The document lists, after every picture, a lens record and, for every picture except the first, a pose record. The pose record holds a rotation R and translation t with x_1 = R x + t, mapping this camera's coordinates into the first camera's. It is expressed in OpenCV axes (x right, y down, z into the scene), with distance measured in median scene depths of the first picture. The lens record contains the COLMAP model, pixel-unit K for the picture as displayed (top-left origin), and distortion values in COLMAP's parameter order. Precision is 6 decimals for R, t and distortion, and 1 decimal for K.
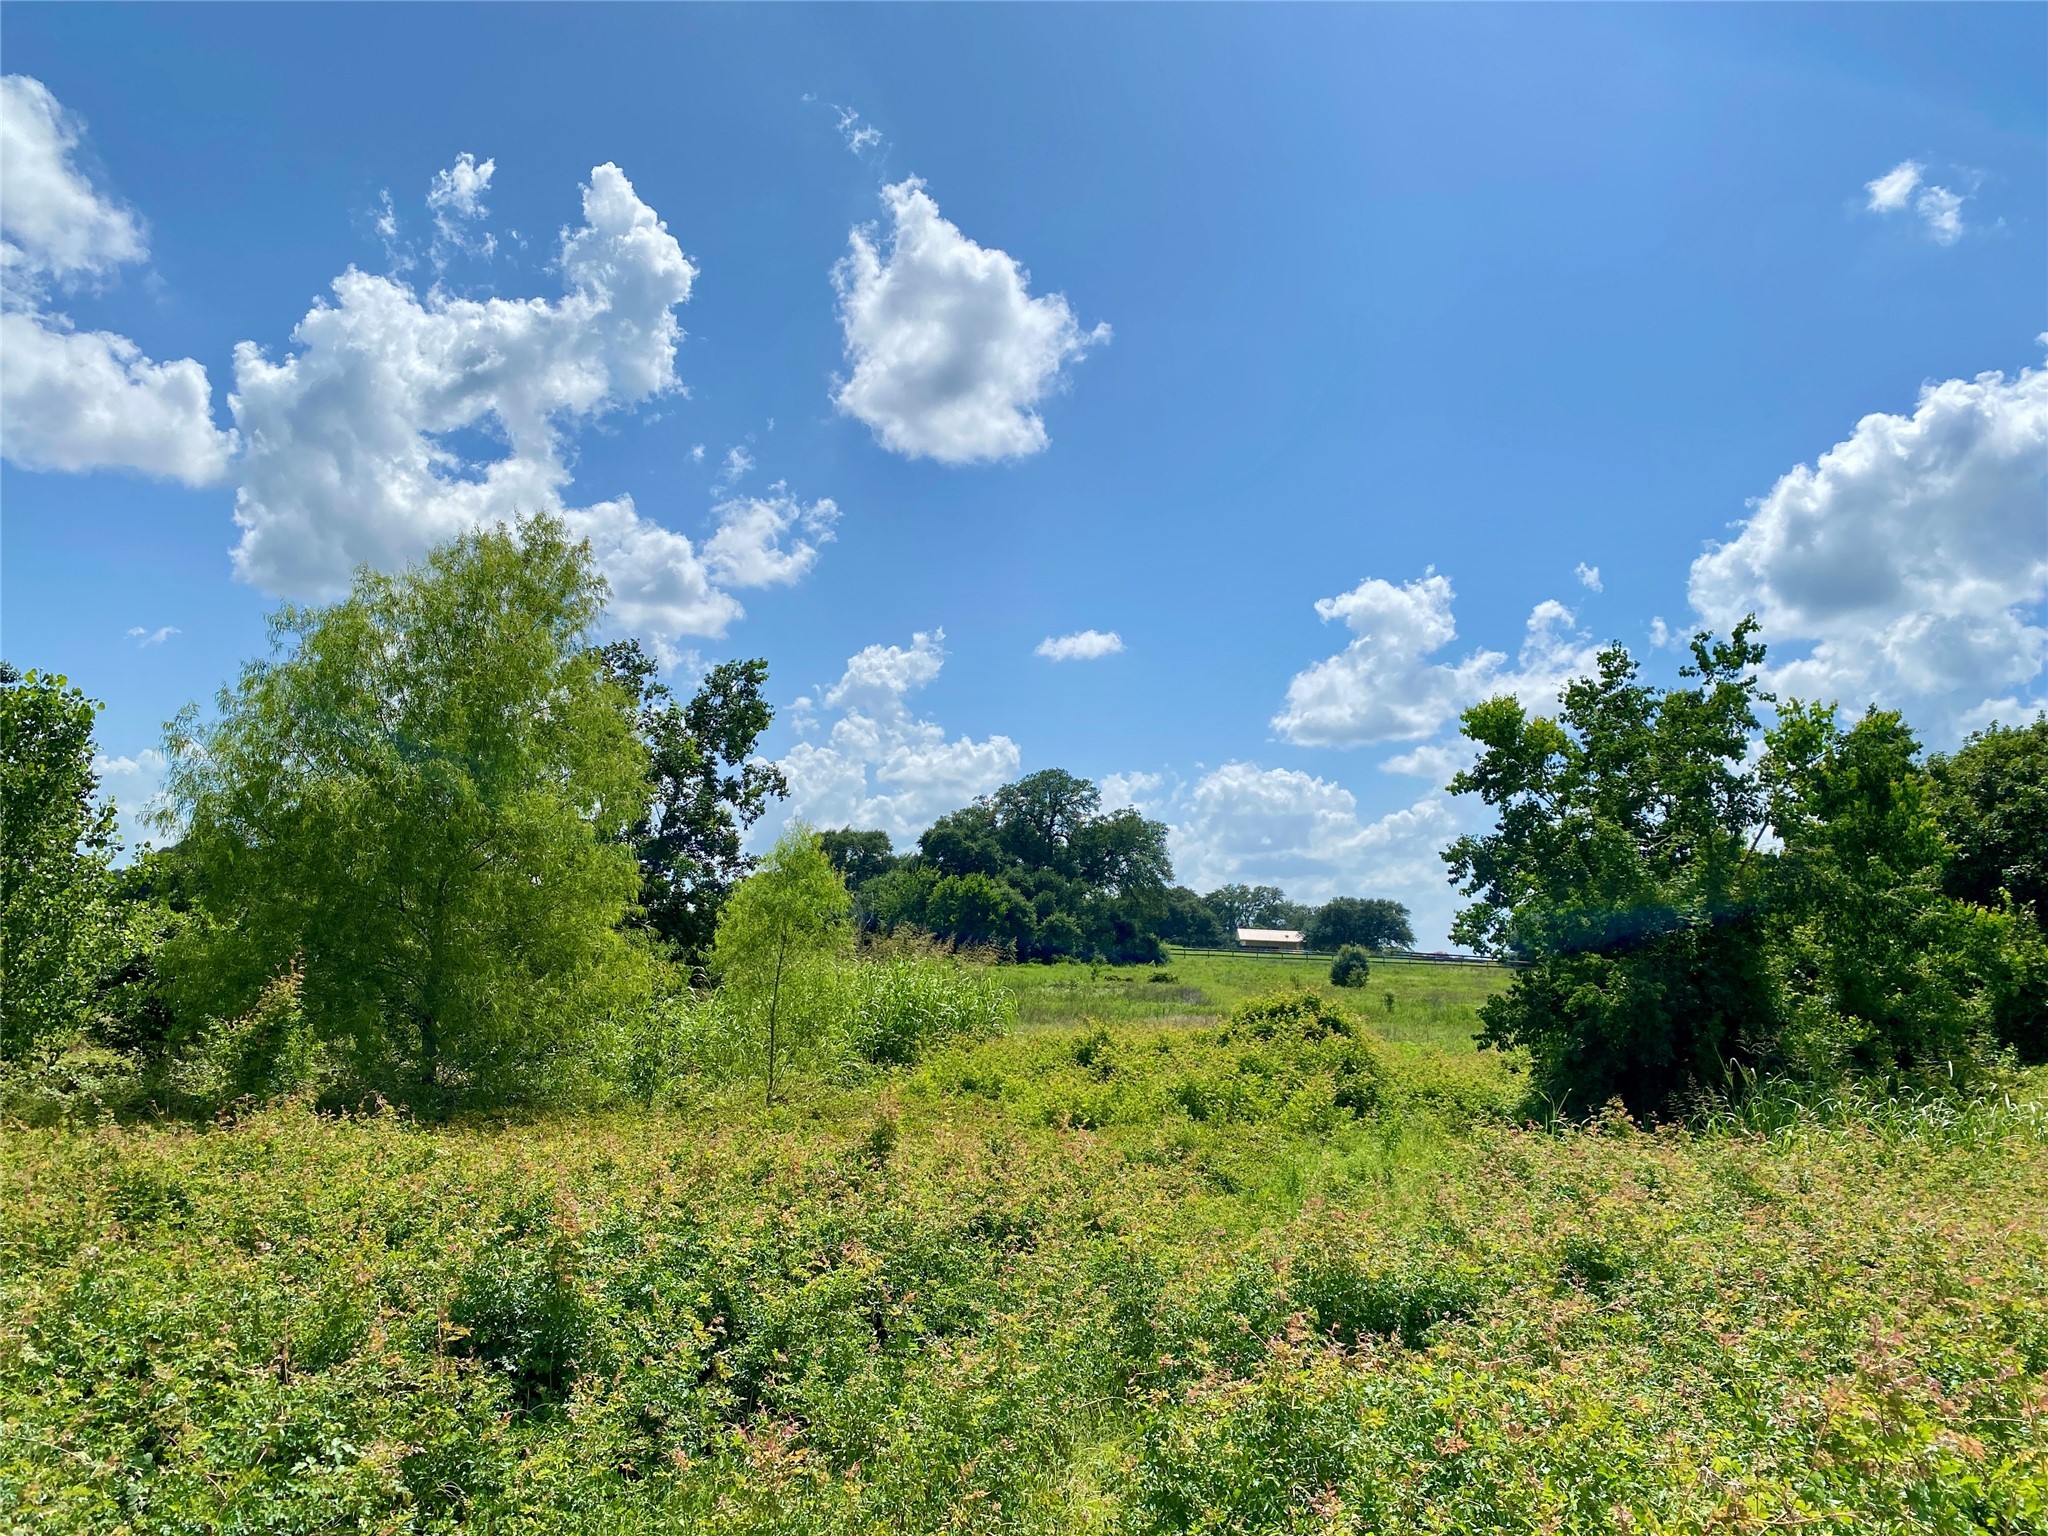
lens RADIAL K [[1553.9, 0, 1024.7], [0, 1553.9, 738.0], [0, 0, 1]] dist [0.001216, 0.003652]
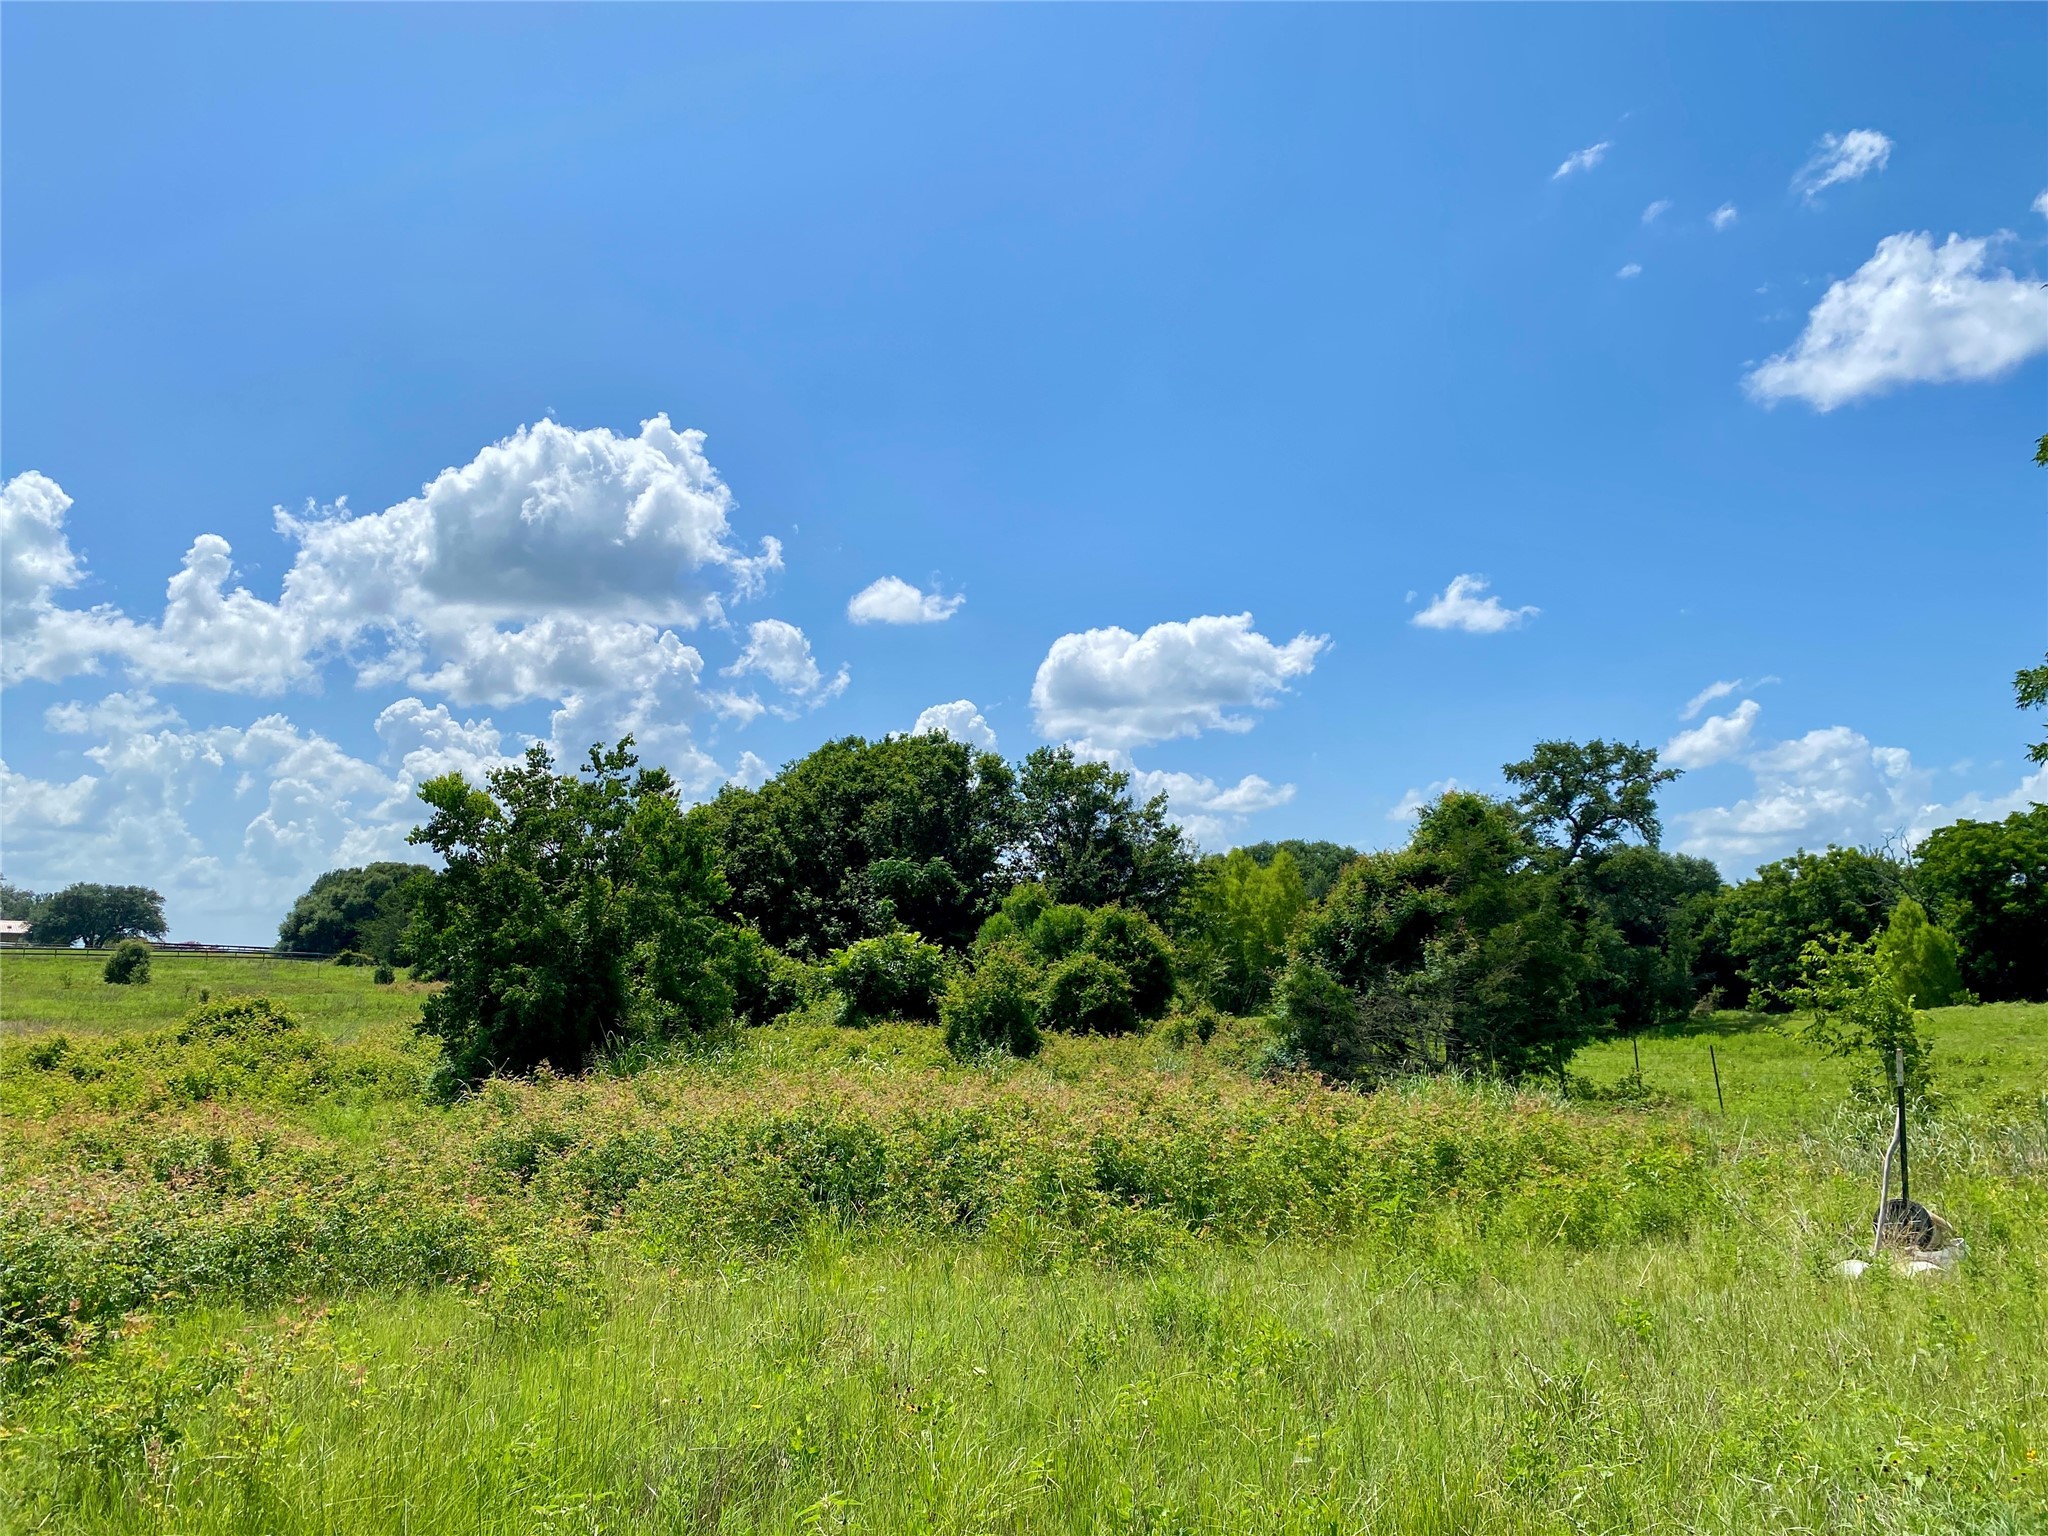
lens RADIAL K [[1553.9, 0, 1024.7], [0, 1553.9, 738.0], [0, 0, 1]] dist [0.001216, 0.003652]
pose [[0.719456, 0.077908, 0.690154, -0.281897], [-0.085572, 0.996061, -0.023235, -0.071083], [-0.689246, -0.042342, 0.723289, -0.332602]]
